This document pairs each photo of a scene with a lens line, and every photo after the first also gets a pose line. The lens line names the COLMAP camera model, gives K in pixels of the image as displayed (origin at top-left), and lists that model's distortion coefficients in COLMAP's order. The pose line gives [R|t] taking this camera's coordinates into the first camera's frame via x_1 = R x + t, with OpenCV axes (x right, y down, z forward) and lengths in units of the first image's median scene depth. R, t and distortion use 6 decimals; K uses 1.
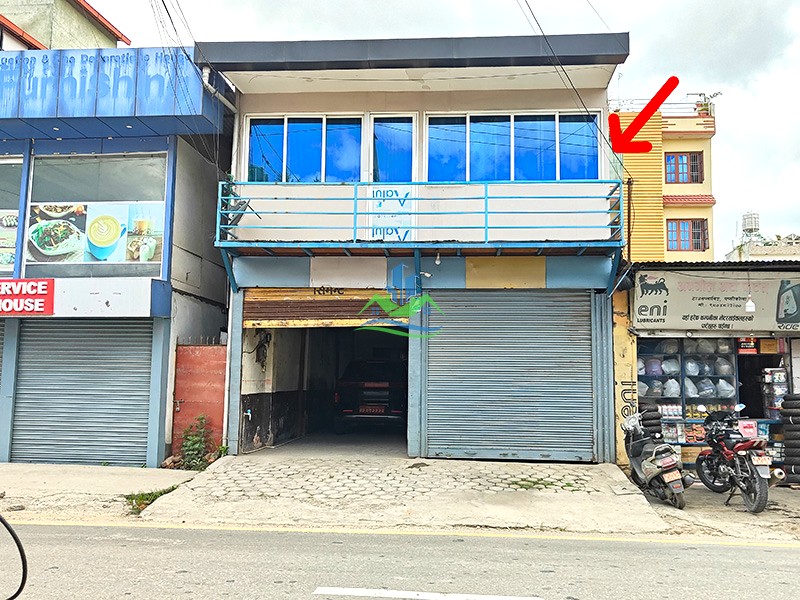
lens RADIAL K [[726.2, 0, 400.0], [0, 726.2, 300.0], [0, 0, 1]] dist [0.028225, -0.009949]
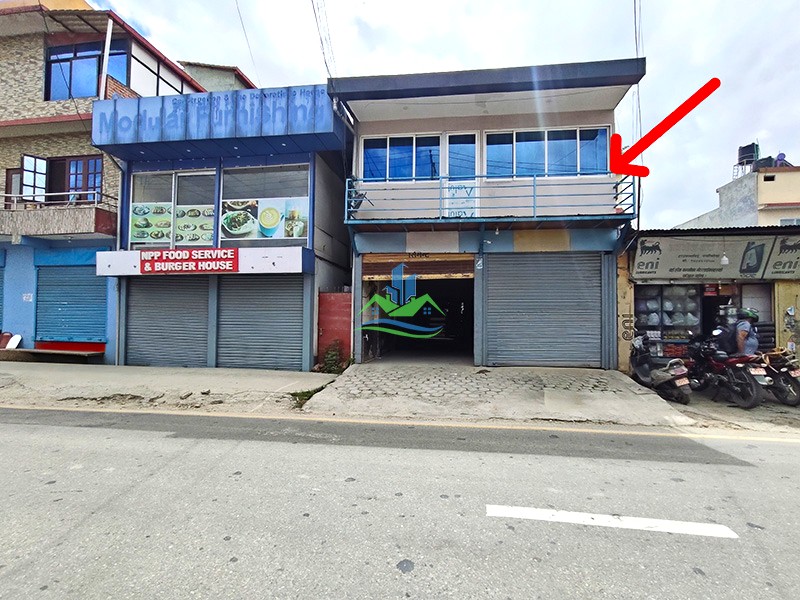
lens RADIAL K [[385.0, 0, 409.7], [0, 385.0, 307.0], [0, 0, 1]] dist [0.008755, 0.000532]
pose [[0.999140, -0.004008, -0.041261, -0.088321], [0.007255, 0.996861, 0.078834, 0.032145], [0.040815, -0.079065, 0.996034, 0.213333]]
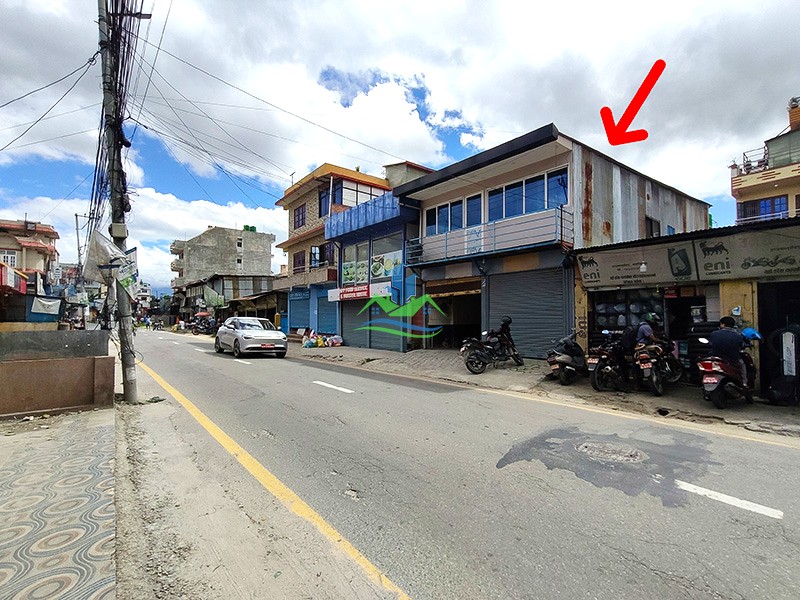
lens RADIAL K [[378.7, 0, 400.4], [0, 378.7, 314.4], [0, 0, 1]] dist [-0.000040, 0.000031]
pose [[0.708226, -0.022064, -0.705641, 0.644245], [0.084886, 0.994922, 0.054088, 0.018244], [0.700864, -0.098206, 0.706502, 0.037842]]
